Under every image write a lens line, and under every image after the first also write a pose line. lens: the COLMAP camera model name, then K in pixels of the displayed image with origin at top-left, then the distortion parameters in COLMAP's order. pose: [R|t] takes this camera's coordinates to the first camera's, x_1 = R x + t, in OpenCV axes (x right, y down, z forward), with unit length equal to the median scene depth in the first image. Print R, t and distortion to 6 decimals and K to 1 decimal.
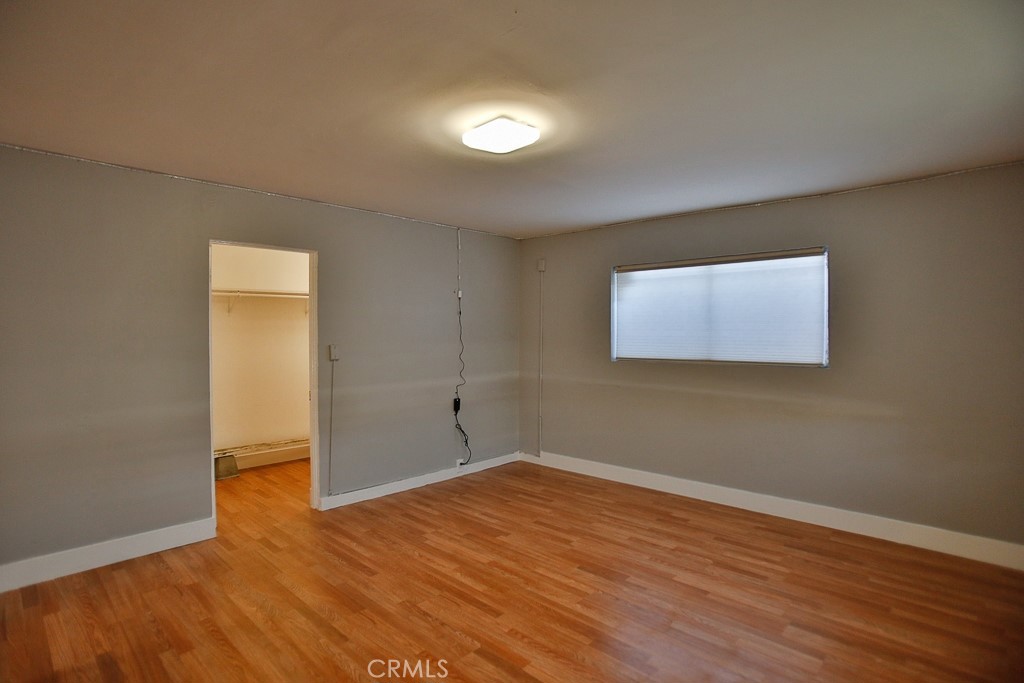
lens RADIAL K [[513.8, 0, 509.1], [0, 513.8, 339.8], [0, 0, 1]] dist [-0.083195, 0.035727]
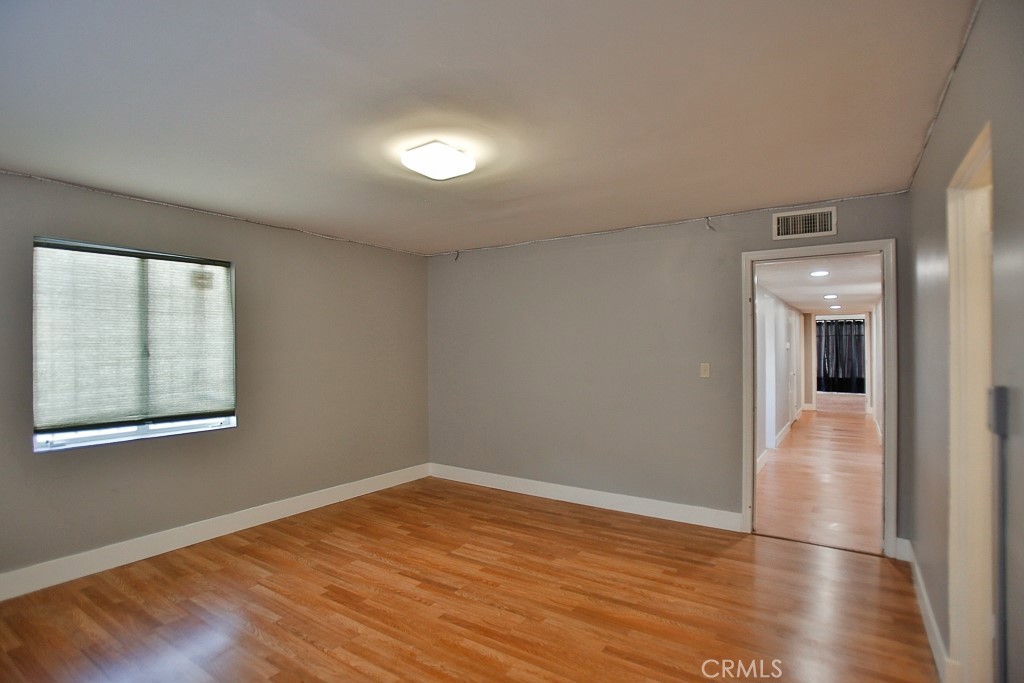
lens RADIAL K [[513.8, 0, 509.1], [0, 513.8, 339.8], [0, 0, 1]] dist [-0.083195, 0.035727]
pose [[-0.986207, -0.000434, -0.165517, 0.015942], [-0.001763, 0.999967, 0.007882, -0.035125], [0.165508, 0.008065, -0.986175, 2.020609]]
